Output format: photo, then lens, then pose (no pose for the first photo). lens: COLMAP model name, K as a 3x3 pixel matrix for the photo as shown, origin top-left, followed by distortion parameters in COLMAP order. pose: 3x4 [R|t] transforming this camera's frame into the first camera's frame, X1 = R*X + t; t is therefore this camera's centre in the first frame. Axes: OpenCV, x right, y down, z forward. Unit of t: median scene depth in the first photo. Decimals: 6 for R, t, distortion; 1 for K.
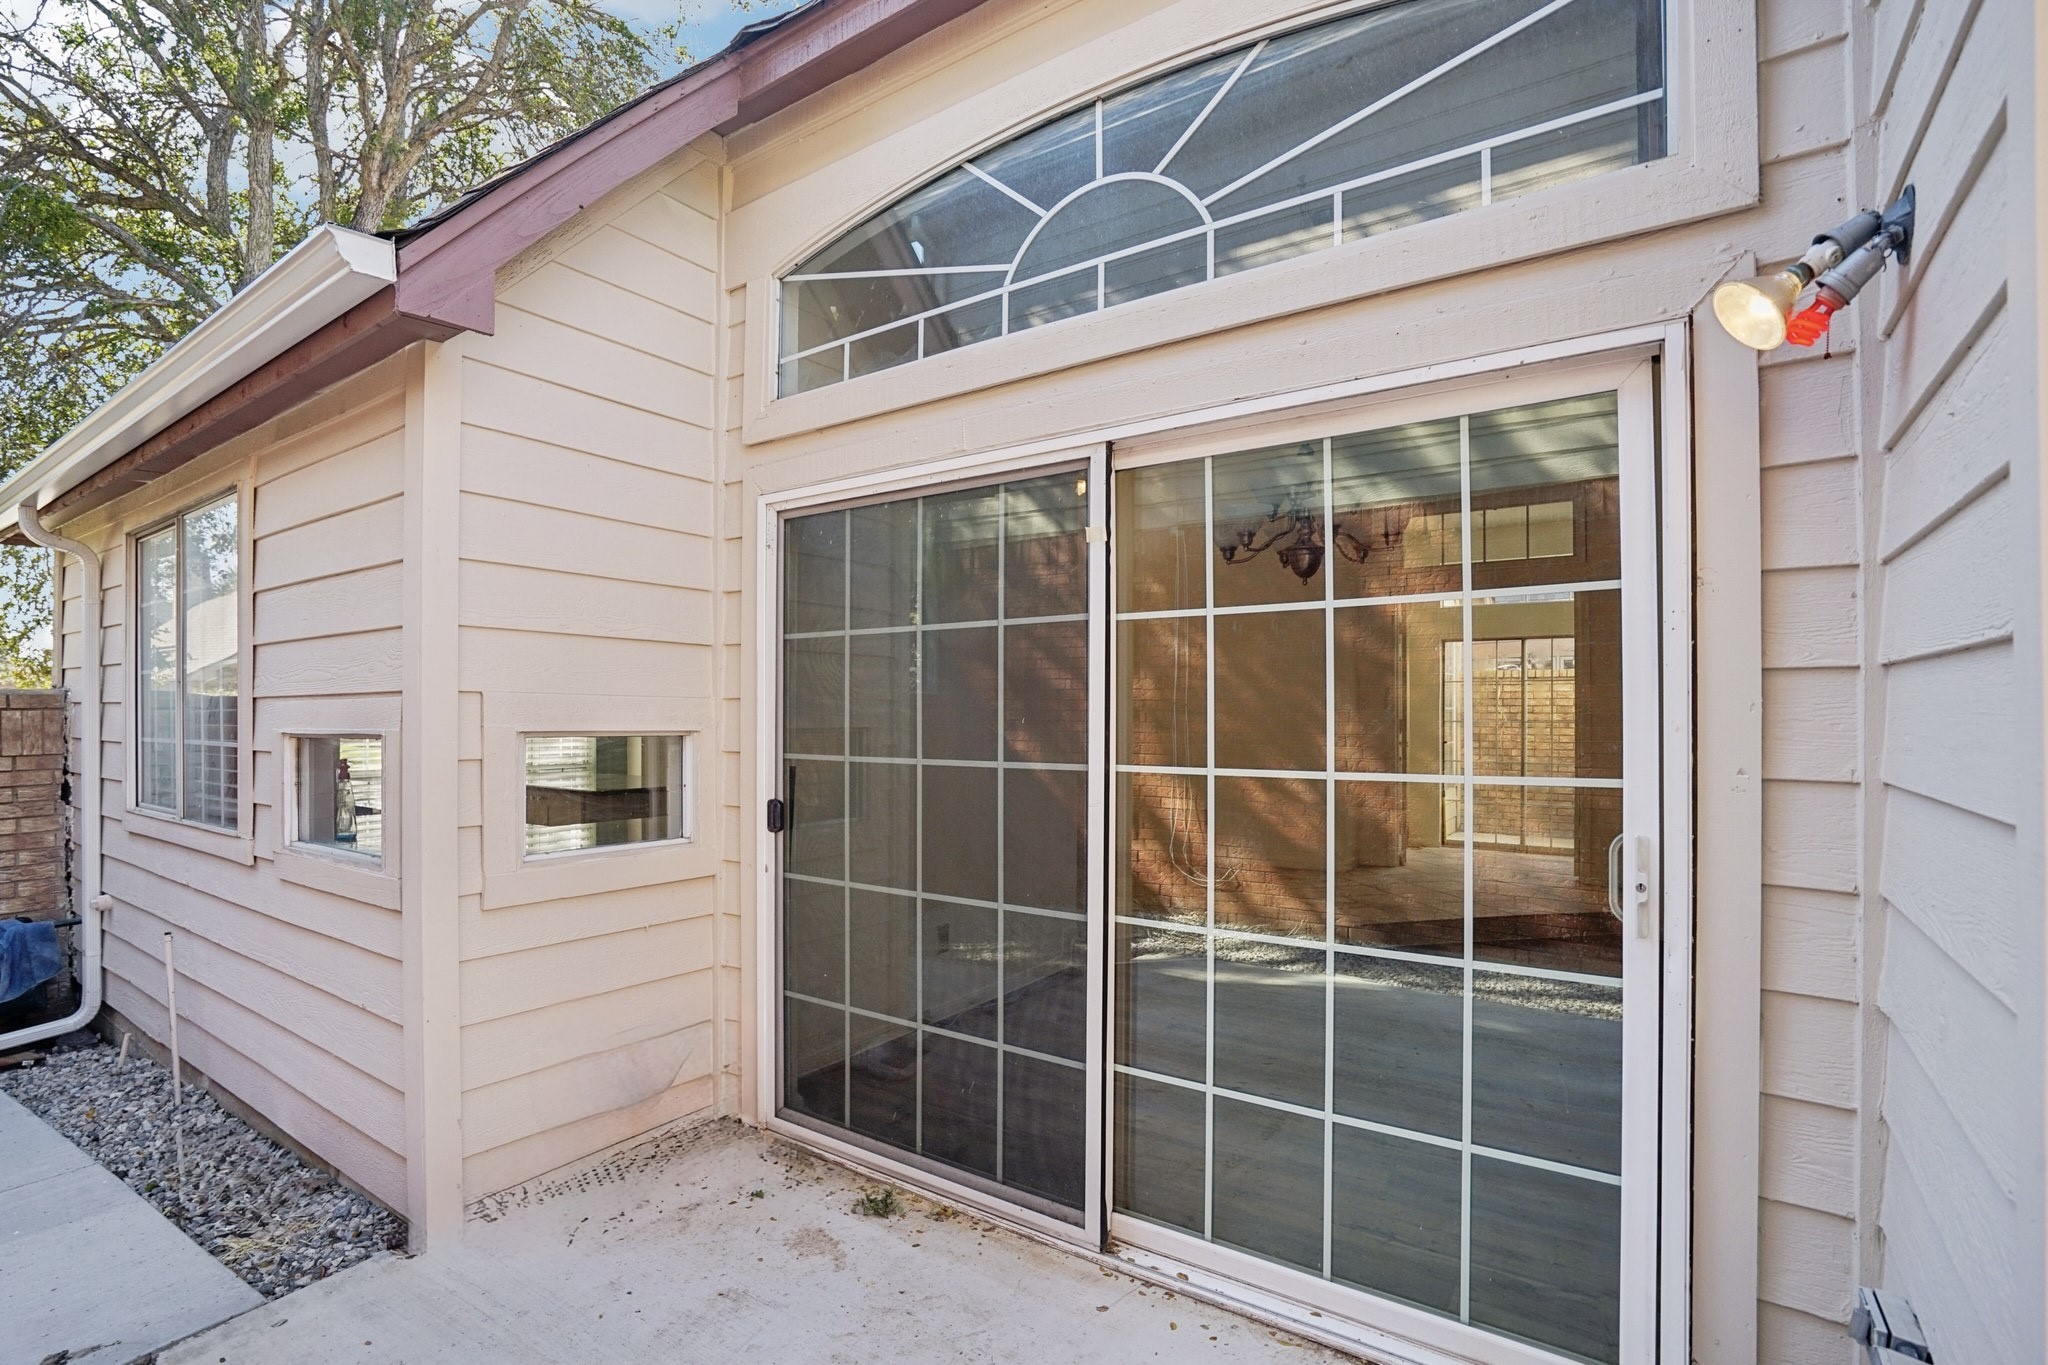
lens RADIAL K [[966.8, 0, 1027.5], [0, 966.8, 711.4], [0, 0, 1]] dist [-0.023833, 0.000524]
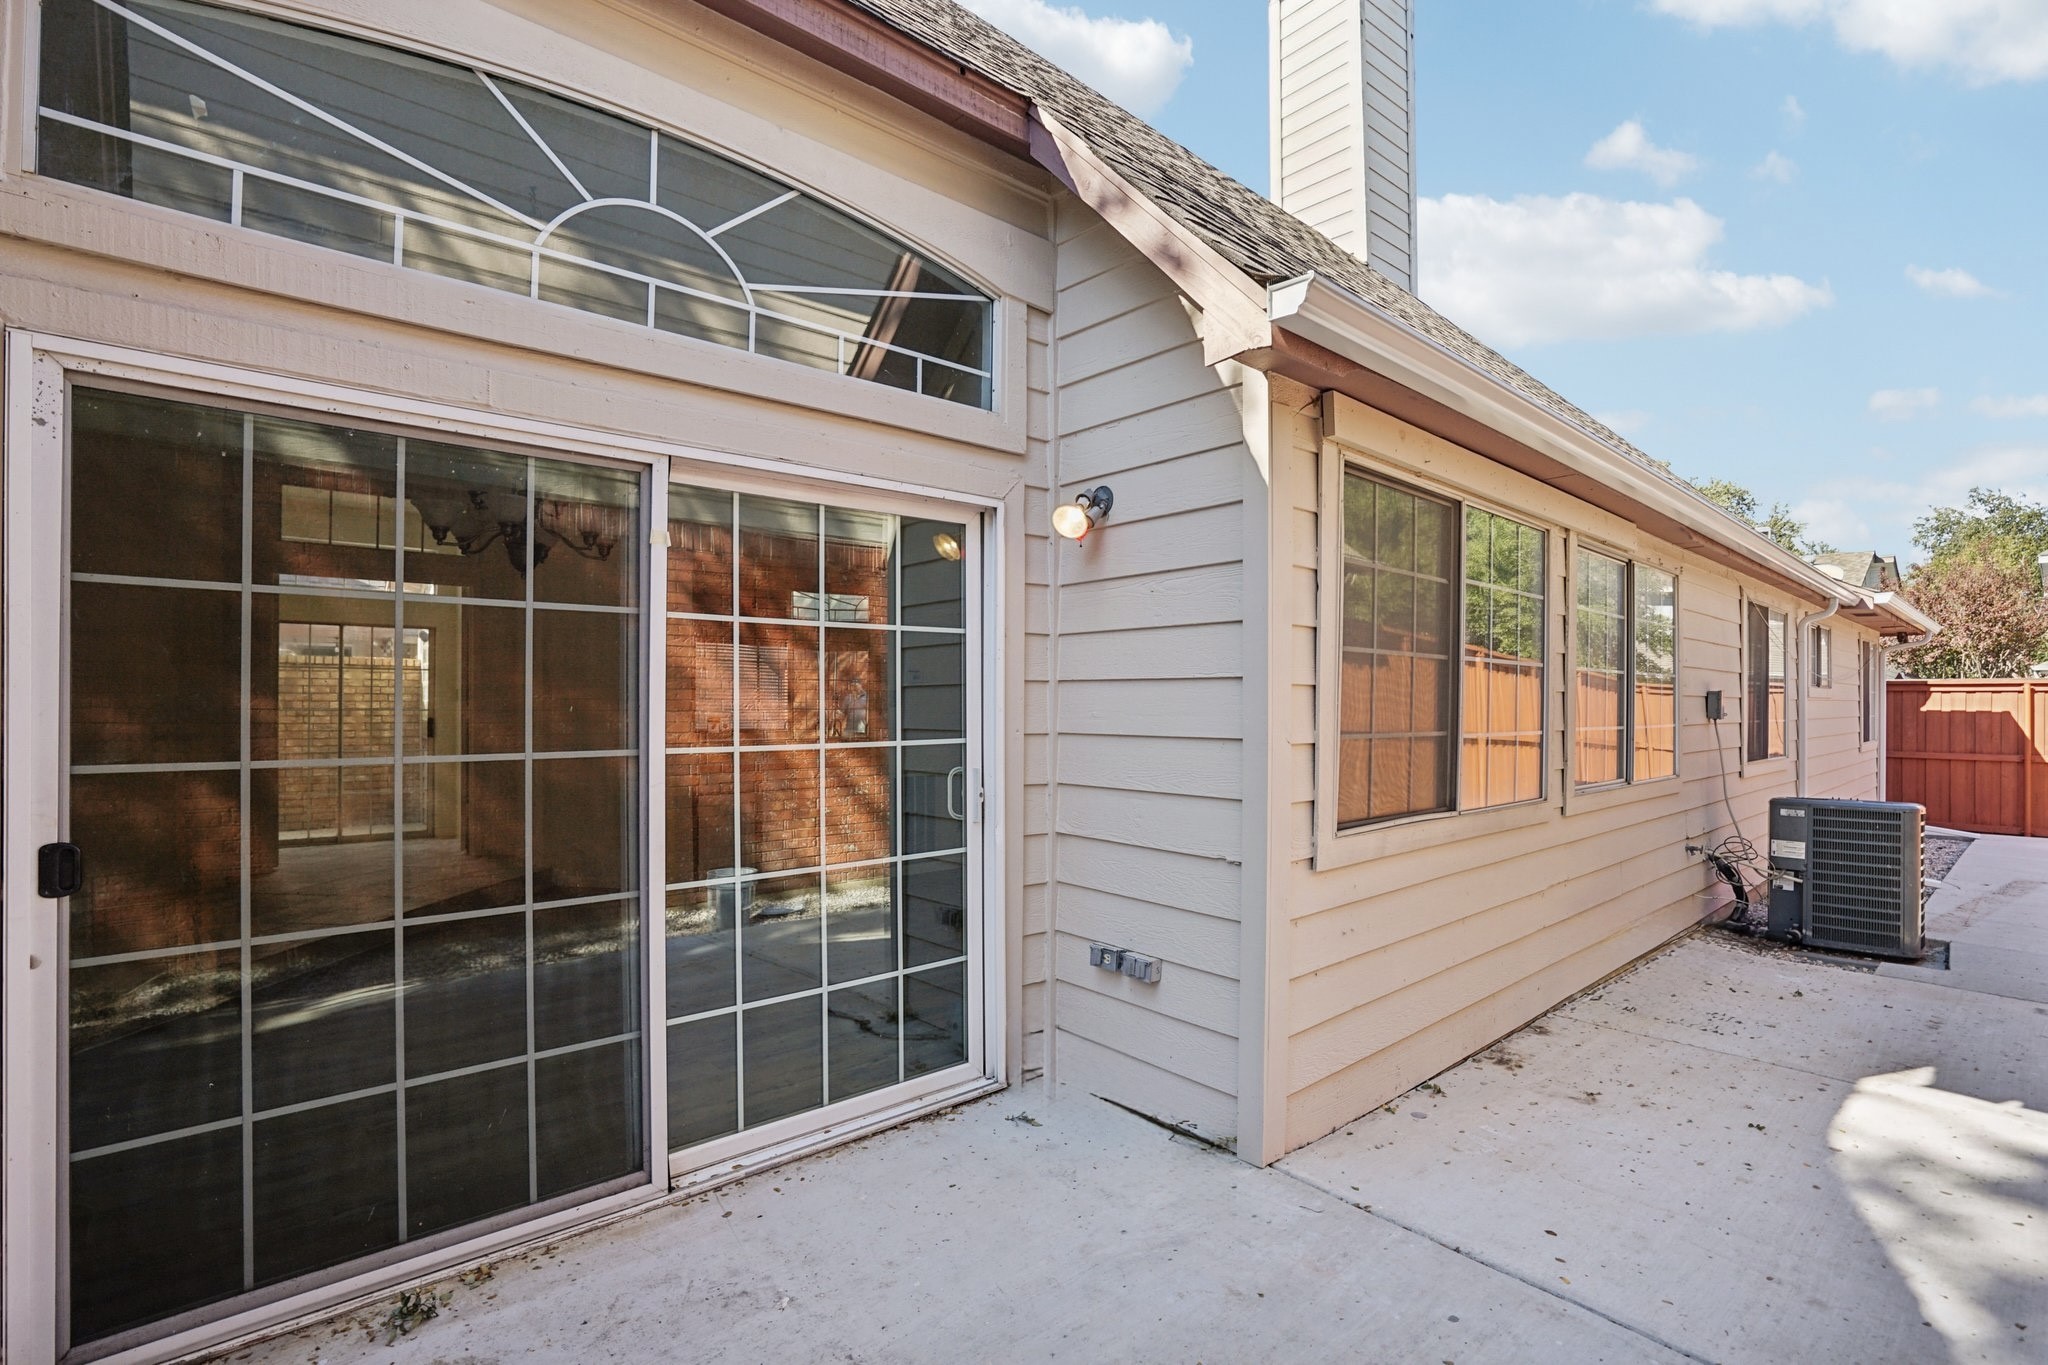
lens RADIAL K [[938.4, 0, 1023.9], [0, 938.4, 702.0], [0, 0, 1]] dist [-0.000190, 0.000376]
pose [[0.256845, -0.000139, 0.966453, -0.812824], [-0.003065, 0.999995, 0.000958, 0.000736], [-0.966448, -0.003208, 0.256843, 0.318100]]
